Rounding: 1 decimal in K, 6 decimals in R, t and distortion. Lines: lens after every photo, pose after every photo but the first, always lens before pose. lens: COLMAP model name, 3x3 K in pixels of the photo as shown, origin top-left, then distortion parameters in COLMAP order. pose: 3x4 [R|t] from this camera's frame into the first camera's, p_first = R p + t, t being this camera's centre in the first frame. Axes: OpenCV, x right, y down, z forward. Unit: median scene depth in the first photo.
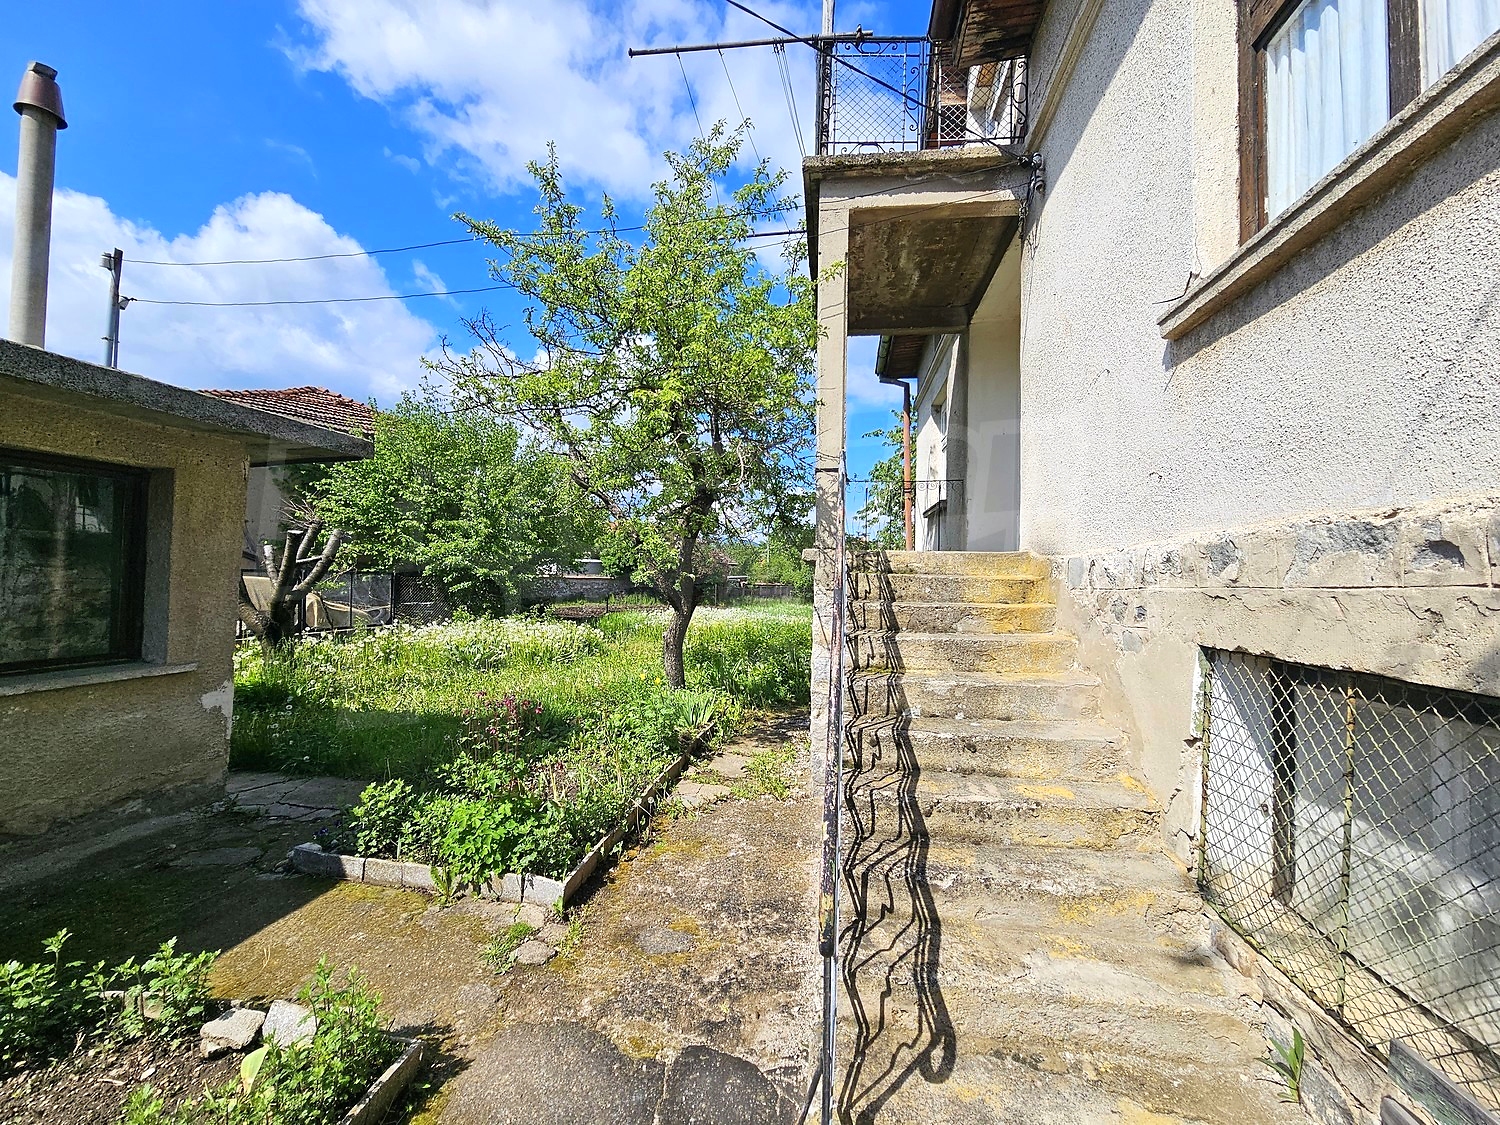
lens RADIAL K [[612.9, 0, 750.2], [0, 612.9, 564.8], [0, 0, 1]] dist [-0.003595, -0.000694]
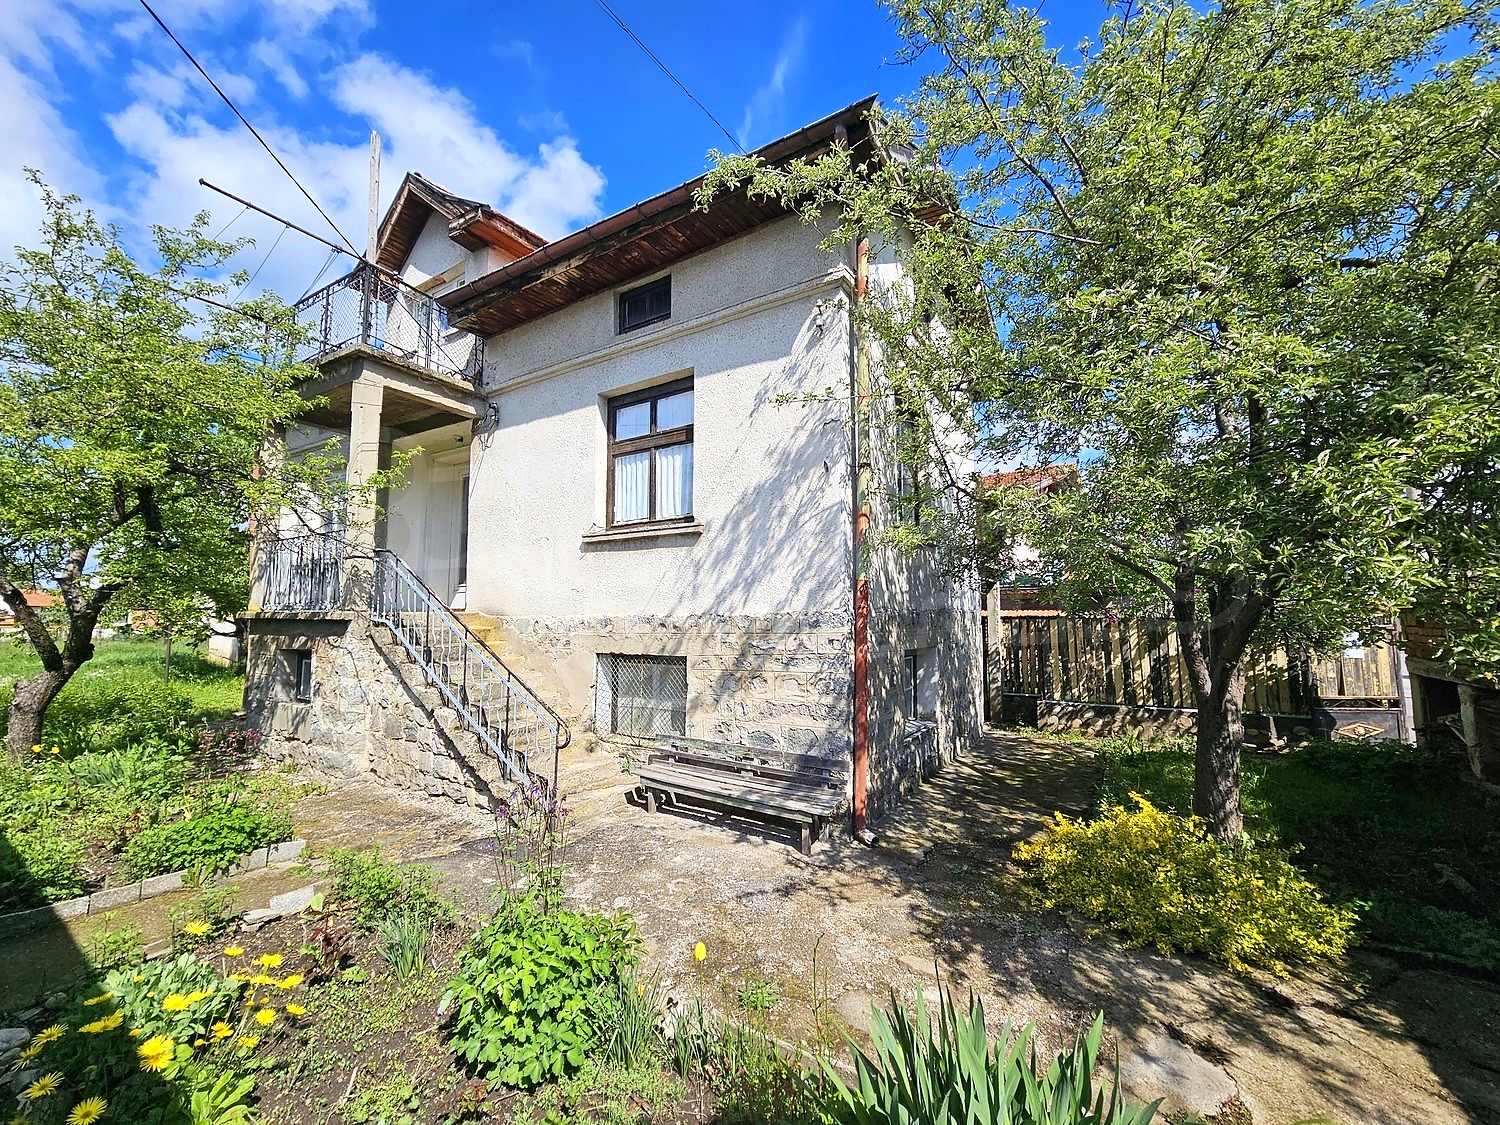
lens RADIAL K [[612.9, 0, 747.3], [0, 612.9, 557.5], [0, 0, 1]] dist [-0.003595, -0.000694]
pose [[0.392107, 0.067494, 0.917440, -0.852227], [-0.012782, 0.997608, -0.067928, -0.067141], [-0.919831, 0.014908, 0.392032, -0.416165]]
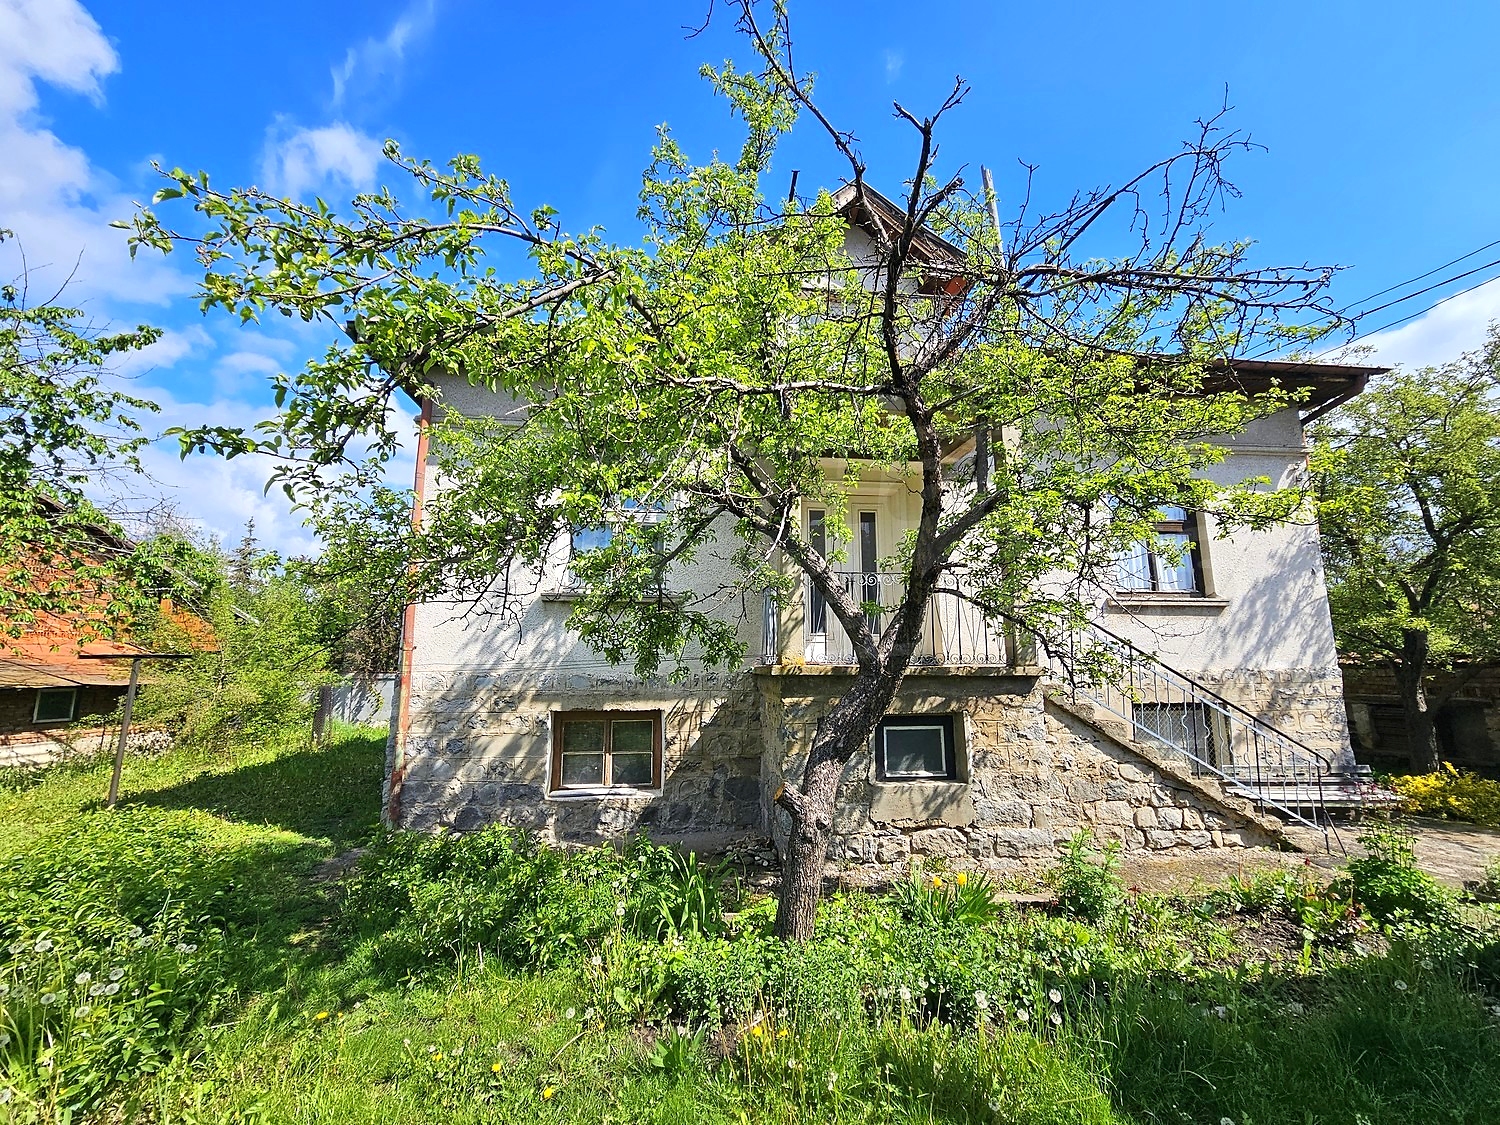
lens RADIAL K [[612.9, 0, 748.5], [0, 612.9, 567.3], [0, 0, 1]] dist [-0.003595, -0.000694]
pose [[-0.257383, 0.141083, 0.955955, -1.008758], [-0.026336, 0.987893, -0.152888, -0.020265], [-0.965950, -0.064527, -0.250551, 1.909256]]
